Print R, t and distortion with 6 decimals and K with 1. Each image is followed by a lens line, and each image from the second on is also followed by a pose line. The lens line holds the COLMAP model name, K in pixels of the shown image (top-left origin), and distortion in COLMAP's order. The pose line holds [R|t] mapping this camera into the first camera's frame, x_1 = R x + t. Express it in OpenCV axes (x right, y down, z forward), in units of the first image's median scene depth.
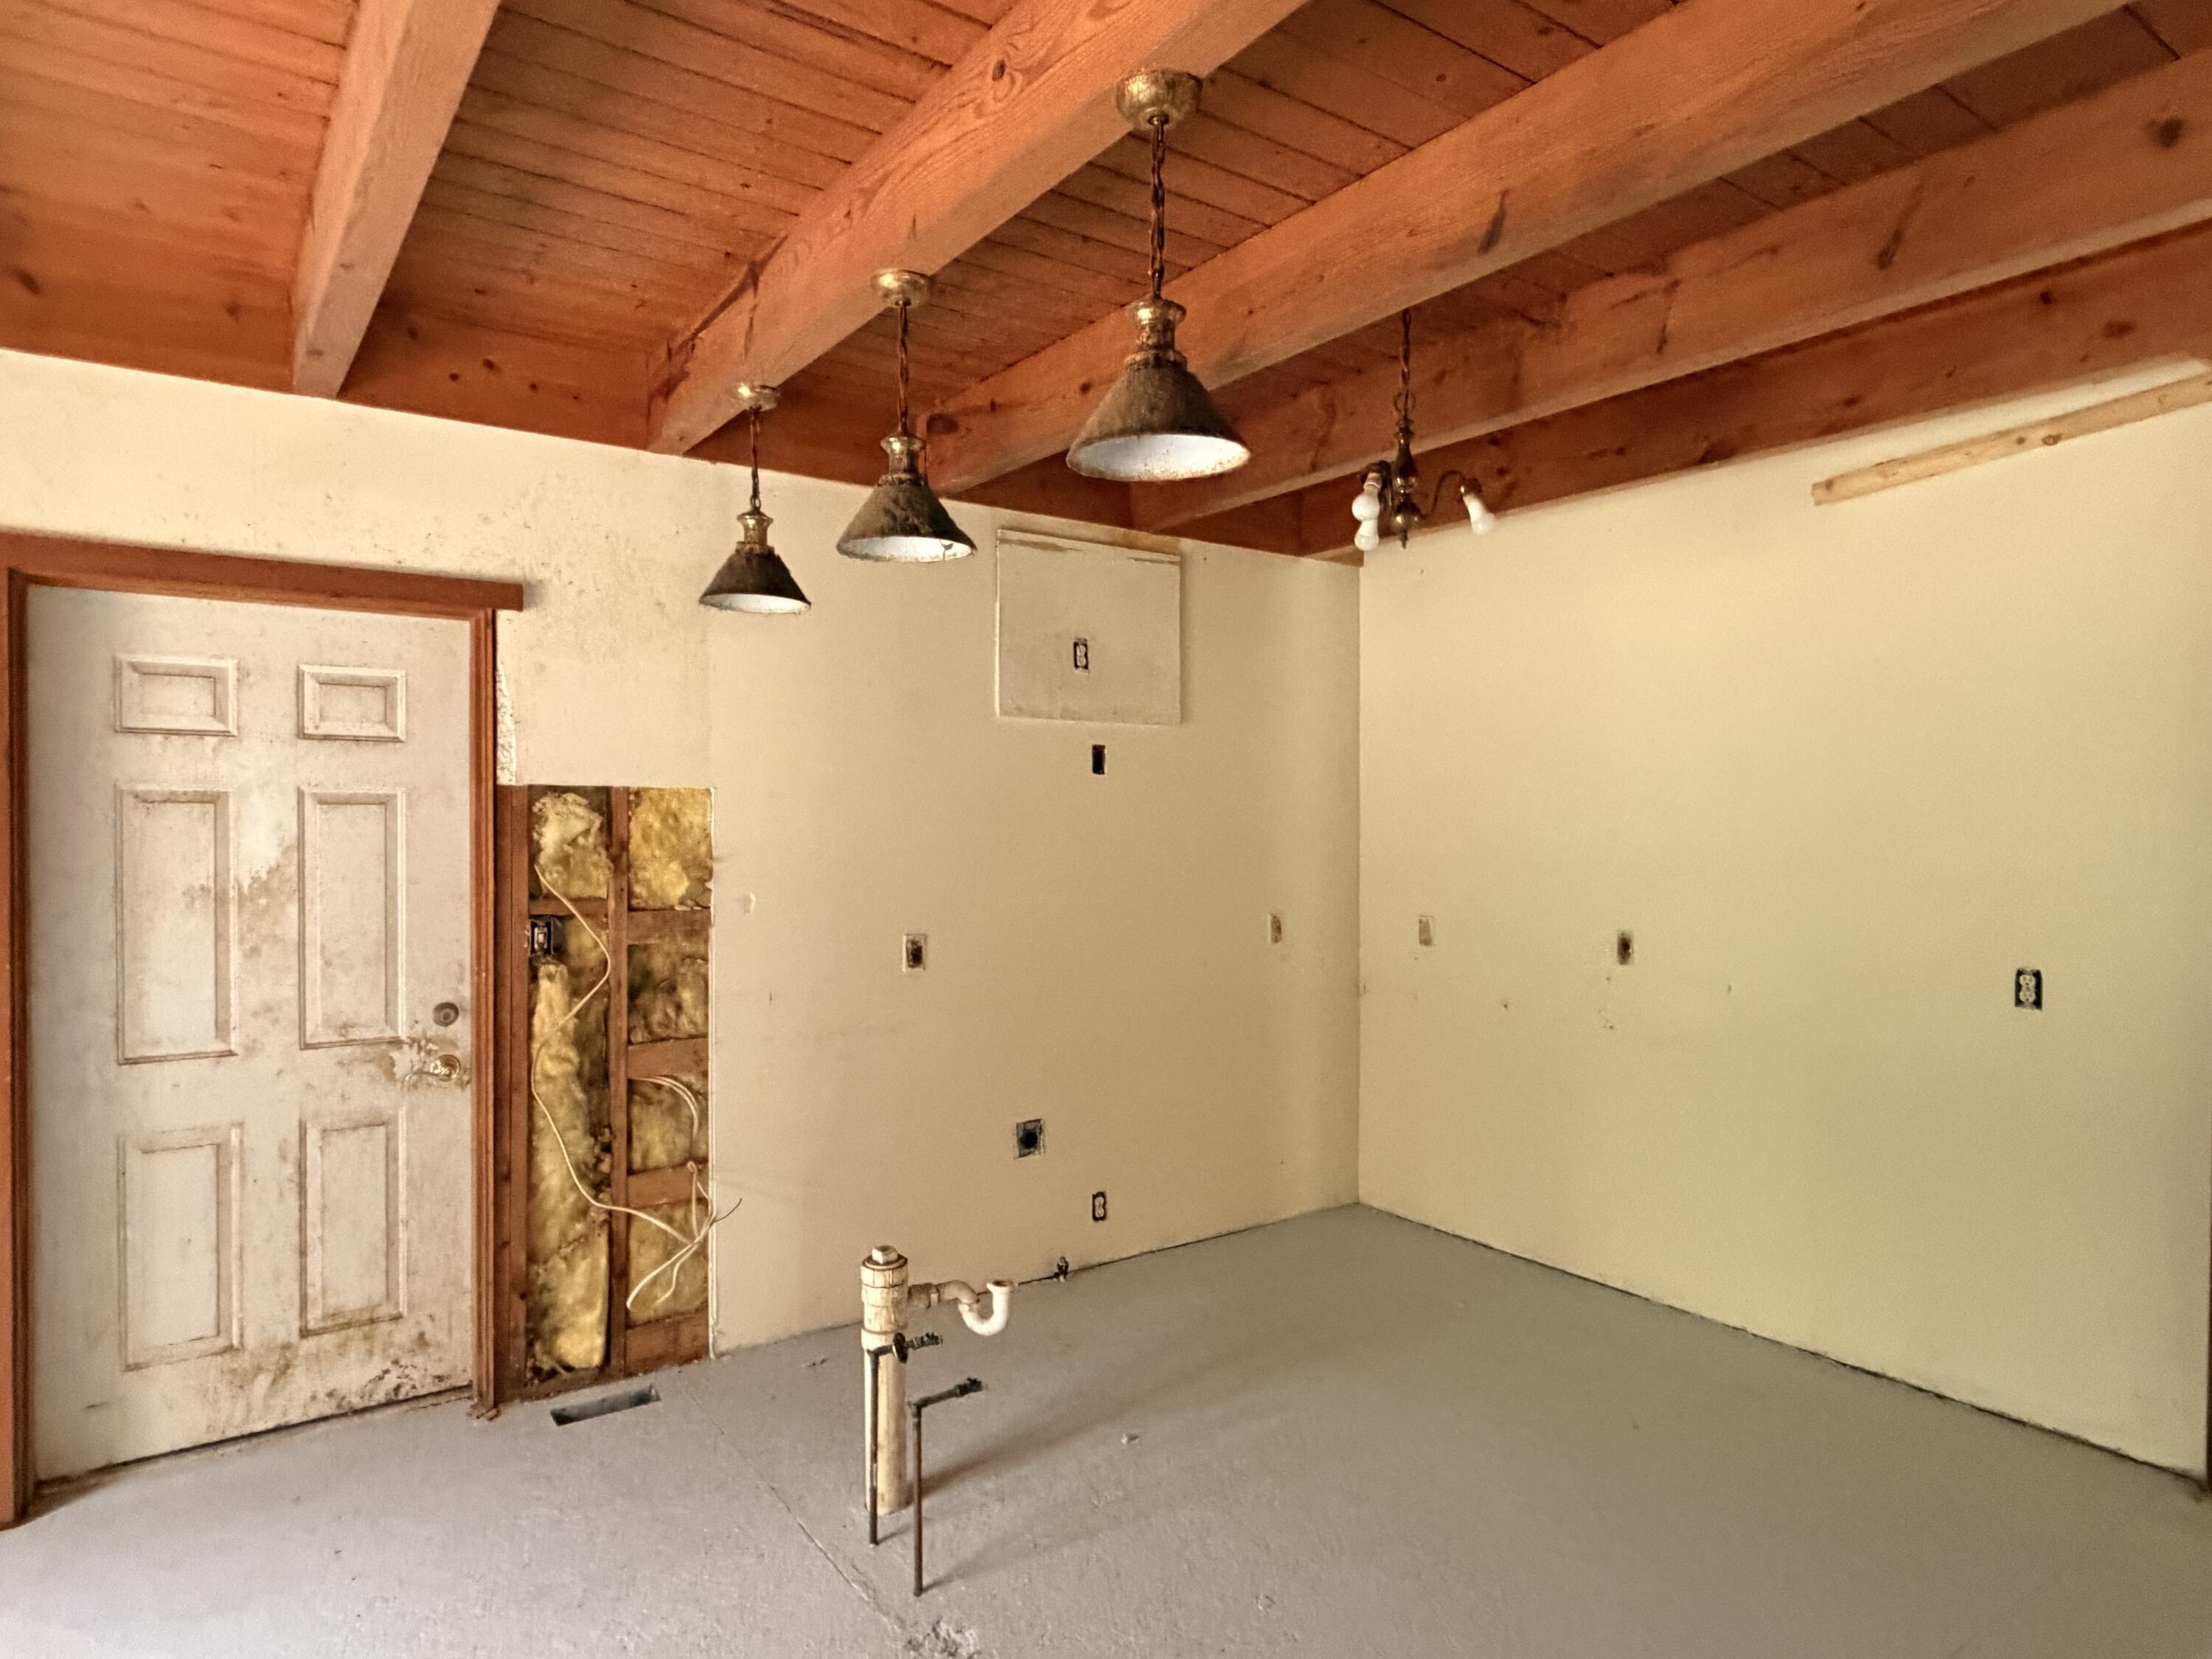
lens RADIAL K [[1297.5, 0, 1096.7], [0, 1297.5, 834.1], [0, 0, 1]] dist [0.003447, -0.000502]
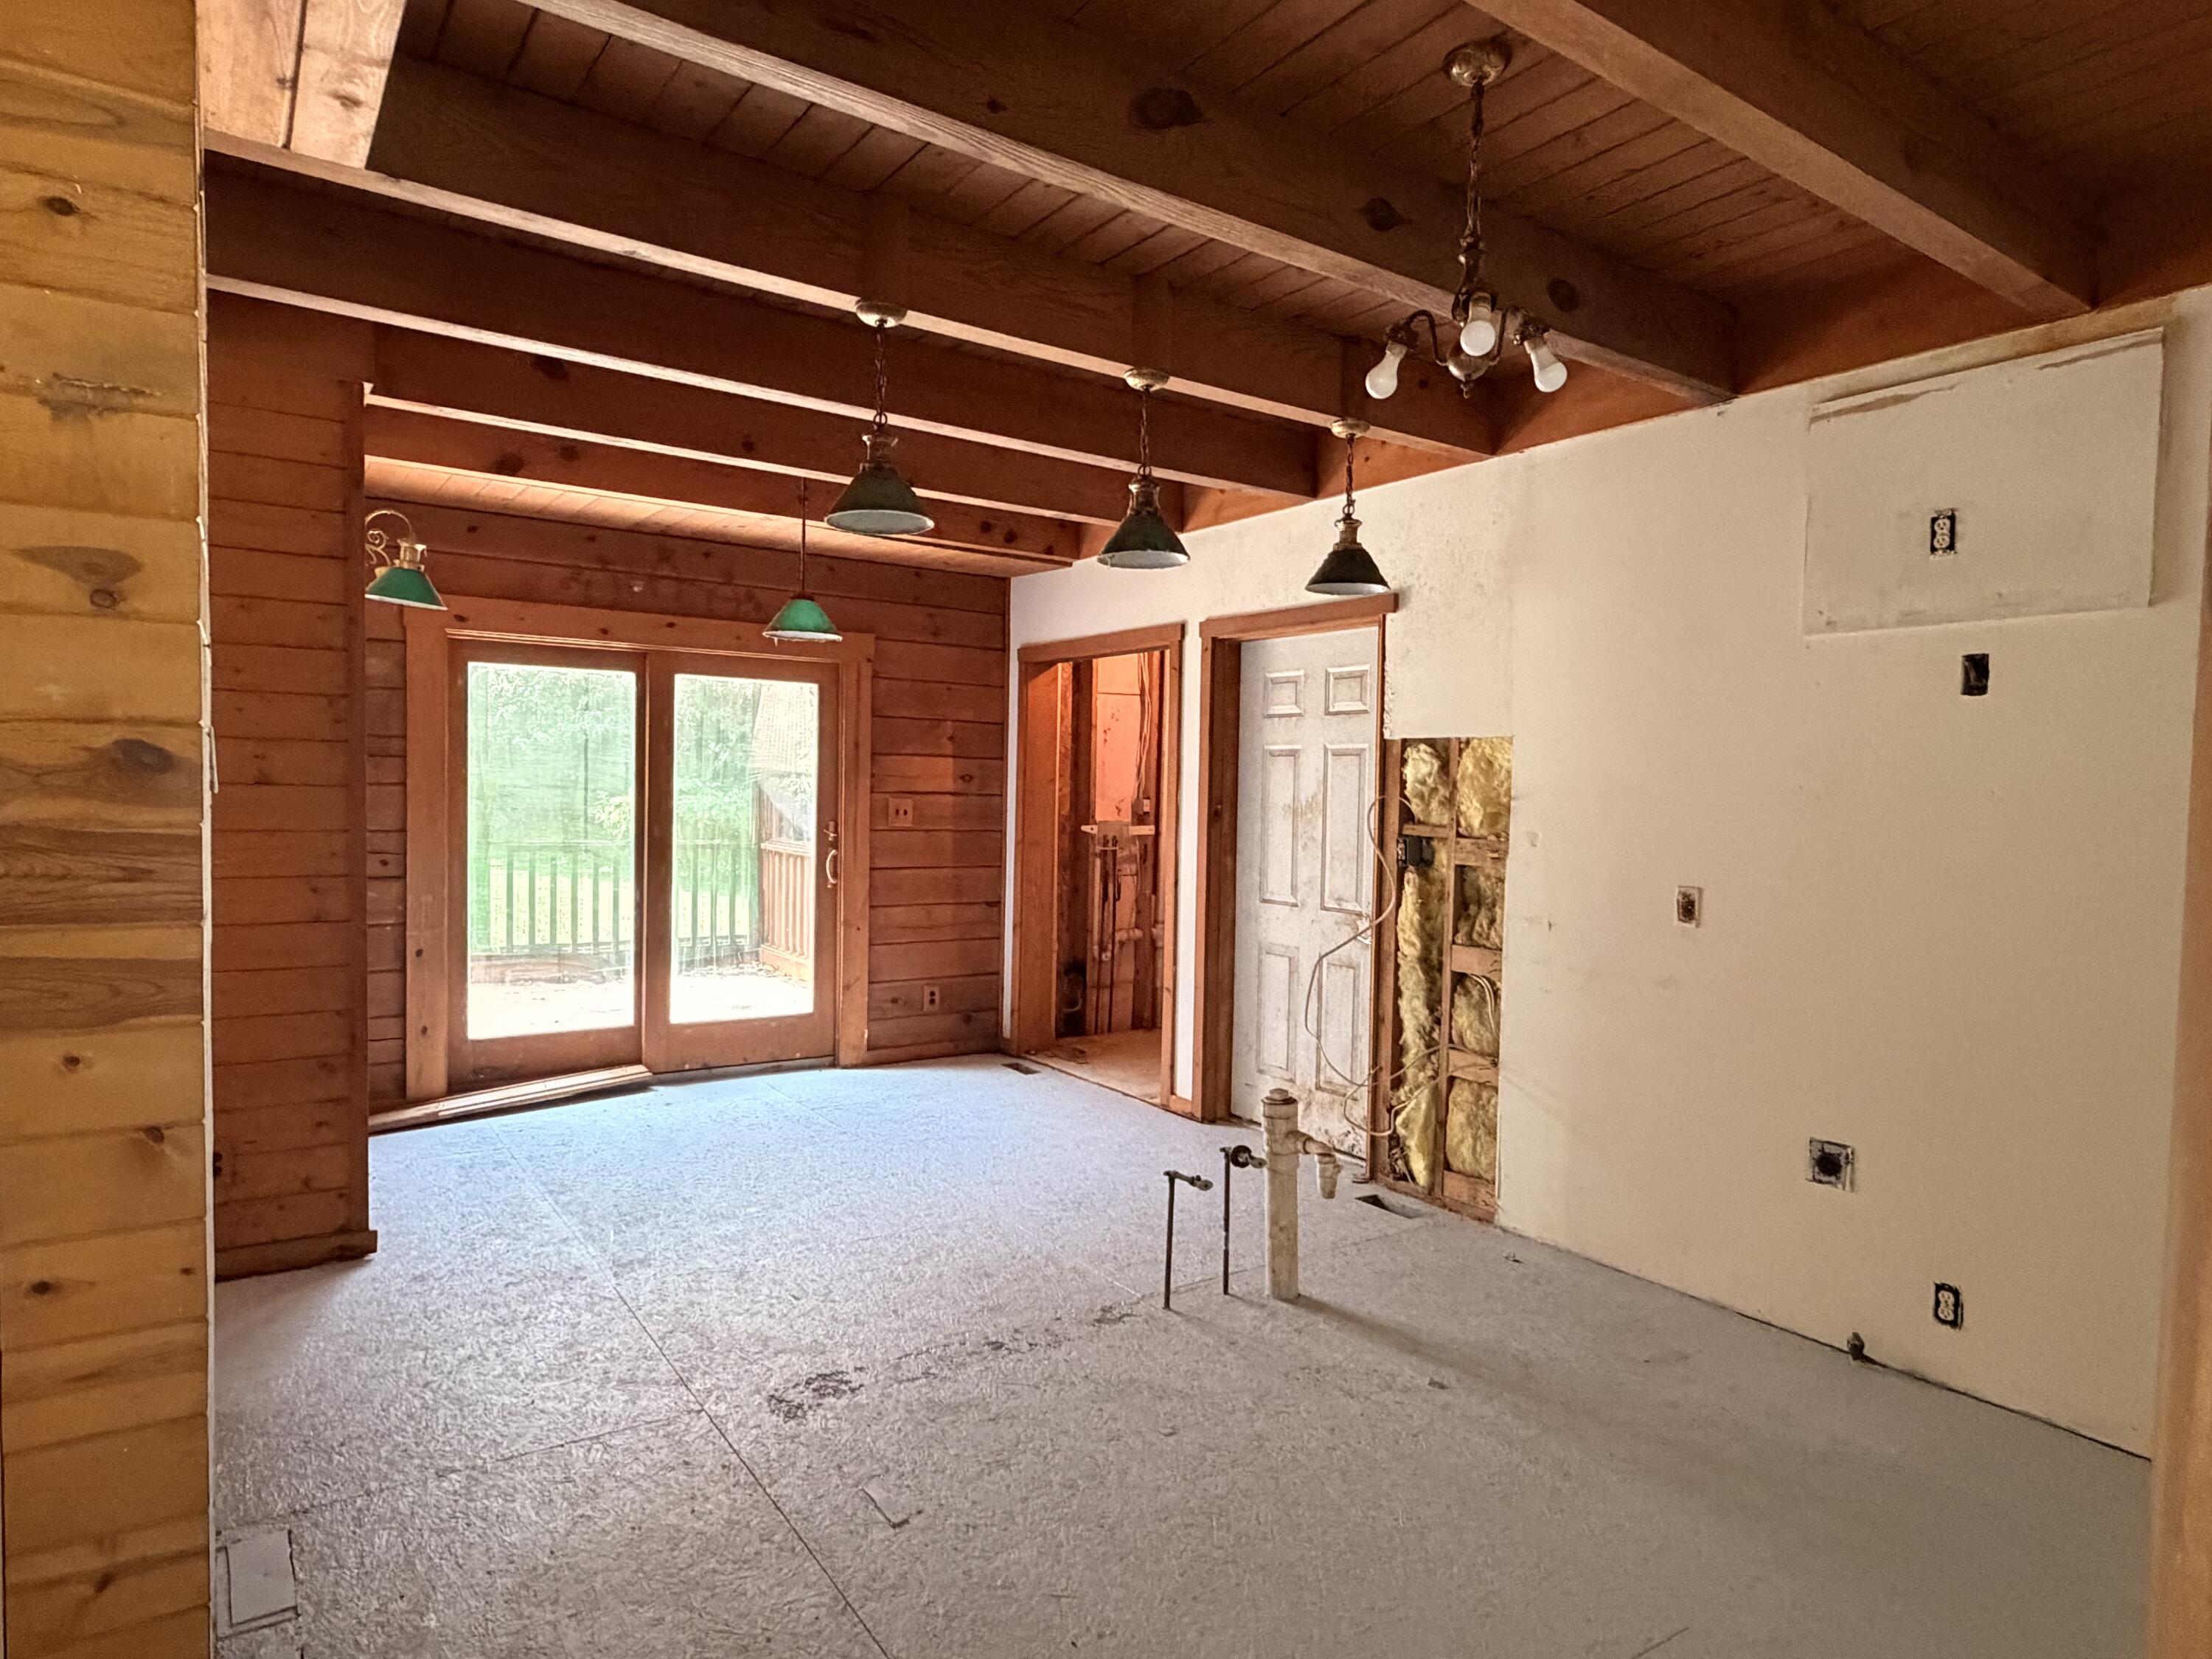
lens RADIAL K [[1297.5, 0, 1098.9], [0, 1297.5, 826.4], [0, 0, 1]] dist [0.003447, -0.000502]
pose [[-0.008219, 0.027348, -0.999592, 0.892987], [-0.032337, 0.999096, 0.027600, 0.025777], [0.999443, 0.032551, -0.007327, 0.668241]]
